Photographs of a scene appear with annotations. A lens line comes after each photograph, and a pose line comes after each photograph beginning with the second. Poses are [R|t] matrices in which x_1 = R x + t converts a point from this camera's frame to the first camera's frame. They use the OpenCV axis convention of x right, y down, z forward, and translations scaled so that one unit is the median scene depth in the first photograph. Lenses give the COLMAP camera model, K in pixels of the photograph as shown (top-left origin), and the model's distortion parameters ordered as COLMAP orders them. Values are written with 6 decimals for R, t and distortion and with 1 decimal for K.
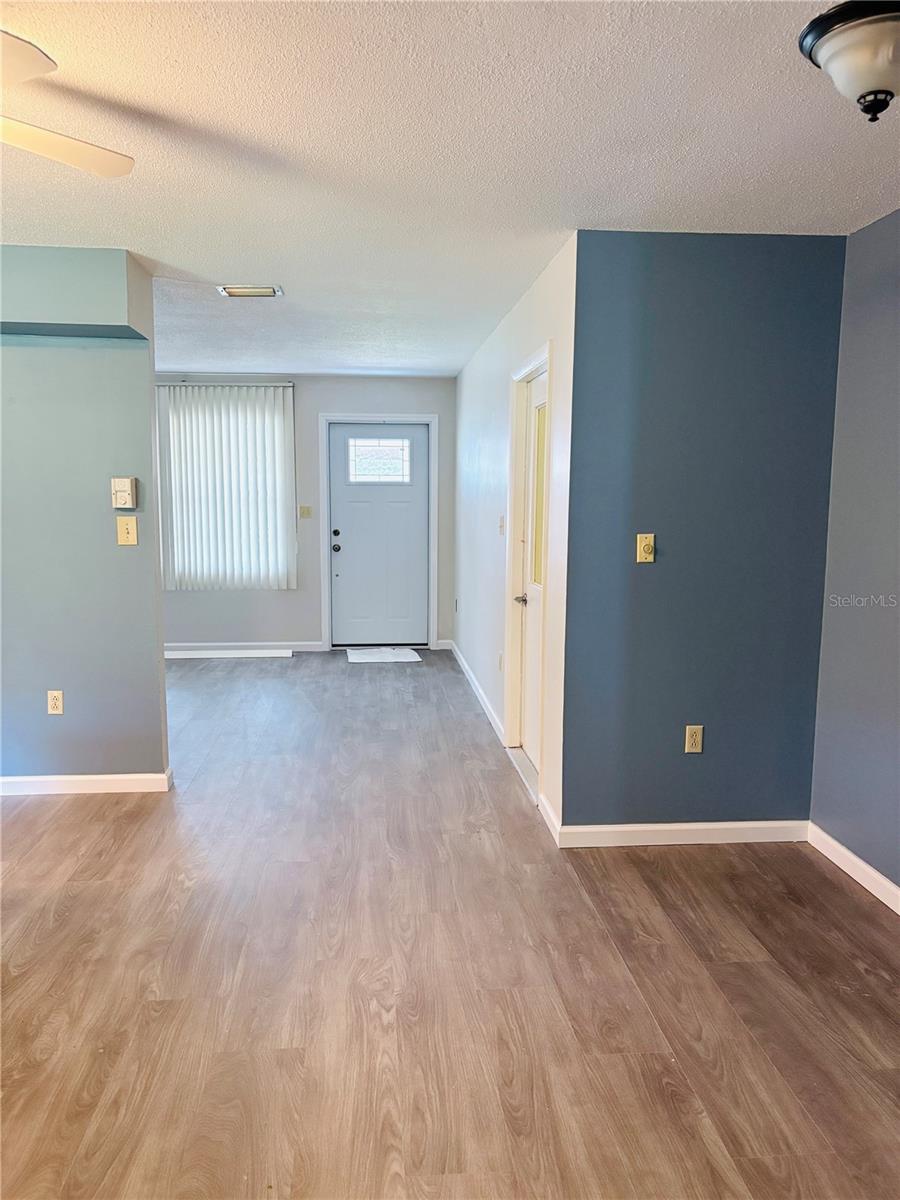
lens RADIAL K [[911.8, 0, 445.1], [0, 911.8, 597.4], [0, 0, 1]] dist [0.043498, -0.037707]
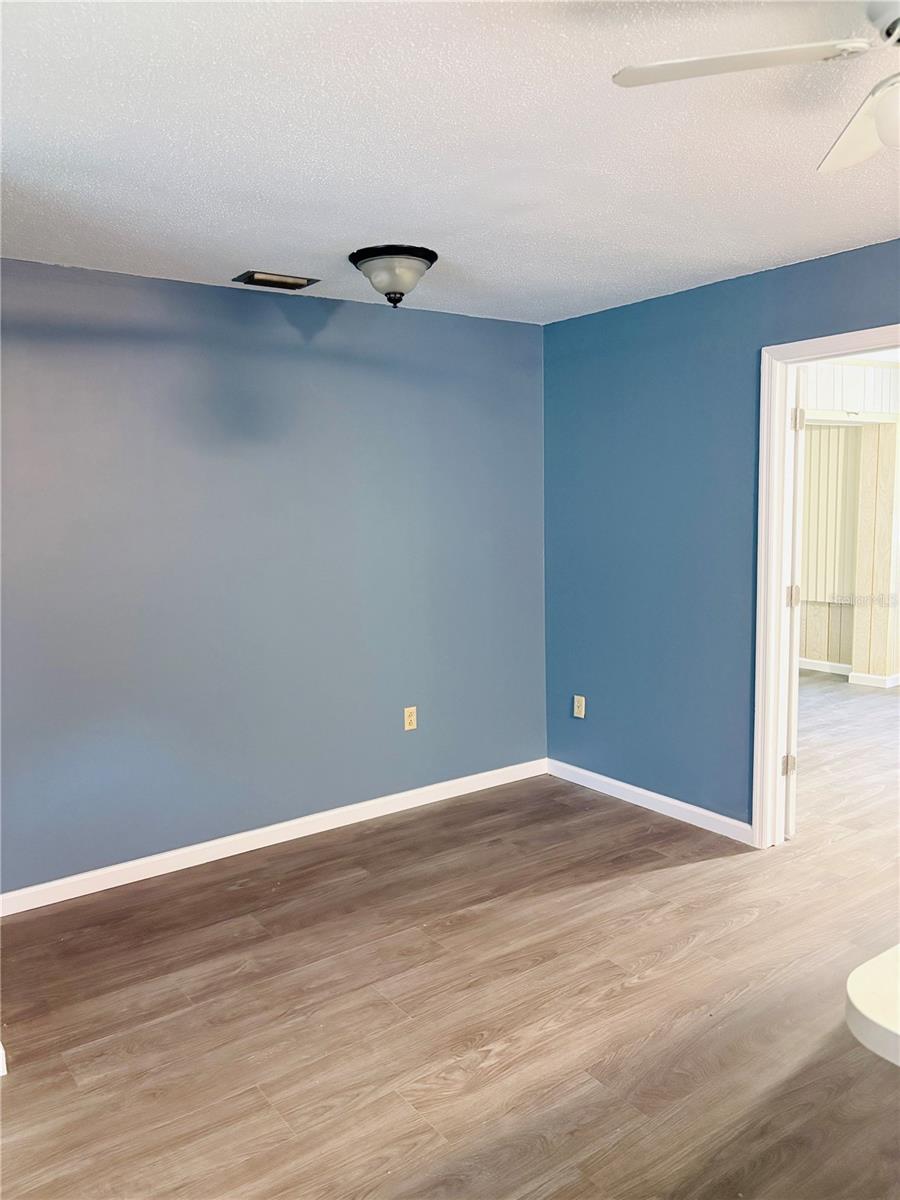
lens RADIAL K [[927.4, 0, 450.3], [0, 927.4, 596.9], [0, 0, 1]] dist [0.014205, -0.001705]
pose [[-0.525125, -0.089606, 0.846295, -0.801791], [0.115041, 0.977839, 0.174917, -0.198947], [-0.843214, 0.189212, -0.503179, 1.370790]]
